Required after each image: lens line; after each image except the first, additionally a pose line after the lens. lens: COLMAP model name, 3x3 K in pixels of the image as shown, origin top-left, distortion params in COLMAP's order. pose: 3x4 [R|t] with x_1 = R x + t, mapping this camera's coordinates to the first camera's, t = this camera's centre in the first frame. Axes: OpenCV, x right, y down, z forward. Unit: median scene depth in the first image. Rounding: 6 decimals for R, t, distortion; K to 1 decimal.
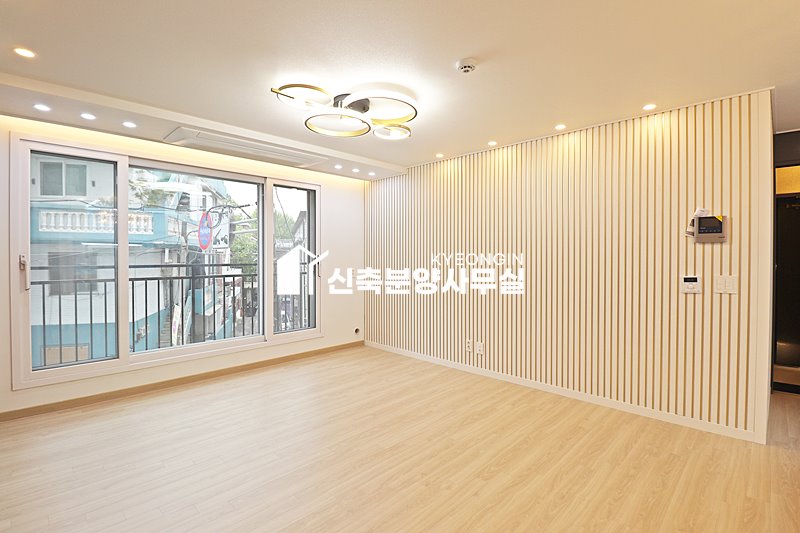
lens RADIAL K [[375.0, 0, 409.1], [0, 375.0, 262.7], [0, 0, 1]] dist [-0.004618, -0.008320]
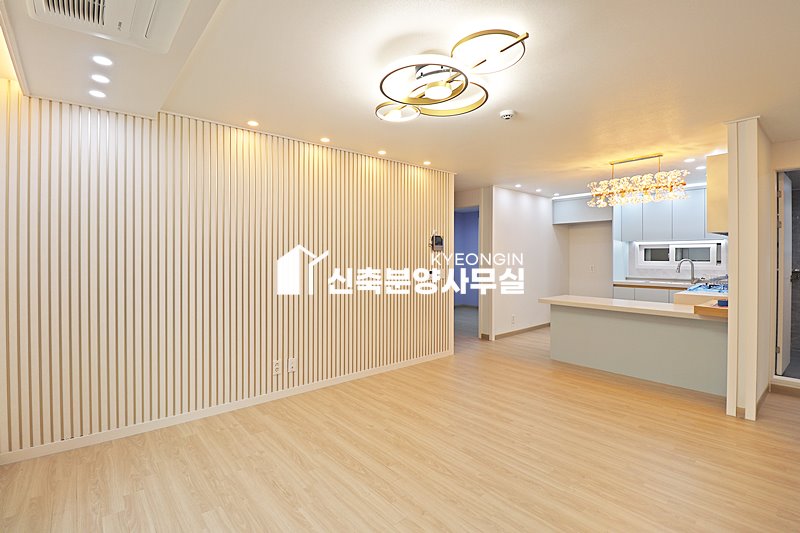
lens RADIAL K [[375.0, 0, 393.4], [0, 375.0, 256.9], [0, 0, 1]] dist [-0.004618, -0.008320]
pose [[0.116643, -0.005483, 0.993159, -0.742011], [0.016428, 0.999859, 0.003590, -0.023013], [-0.993038, 0.015897, 0.116716, 0.769107]]
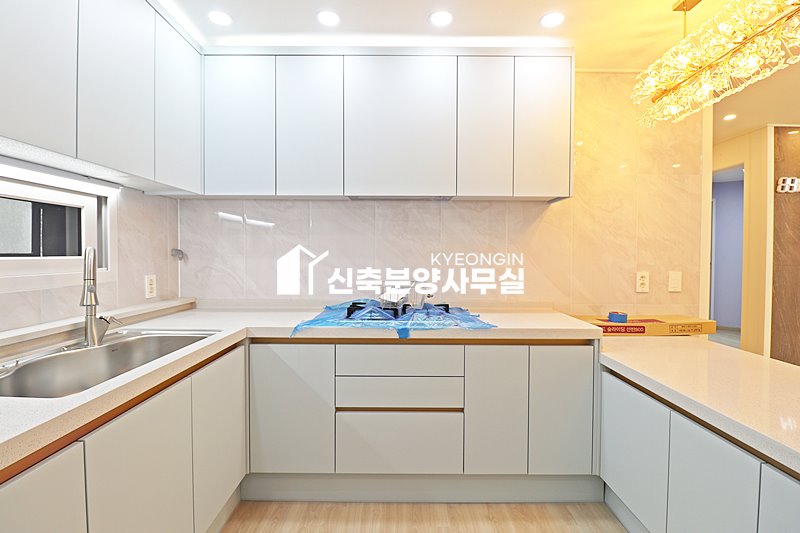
lens RADIAL K [[375.0, 0, 400.5], [0, 375.0, 261.7], [0, 0, 1]] dist [-0.004618, -0.008320]
pose [[-0.721227, 0.010267, -0.692623, 1.070843], [-0.016844, 0.999335, 0.032352, 0.011589], [0.692494, 0.035000, -0.720574, 0.198243]]
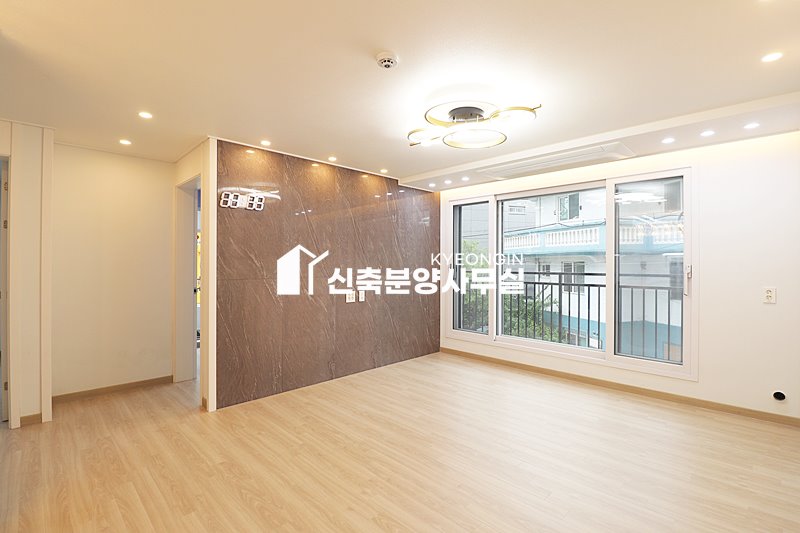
lens RADIAL K [[375.0, 0, 402.6], [0, 375.0, 262.3], [0, 0, 1]] dist [-0.004618, -0.008320]
pose [[-0.019460, -0.006437, -0.999790, 0.662445], [-0.019081, 0.999800, -0.006065, -0.012850], [0.999629, 0.018959, -0.019579, 0.653871]]
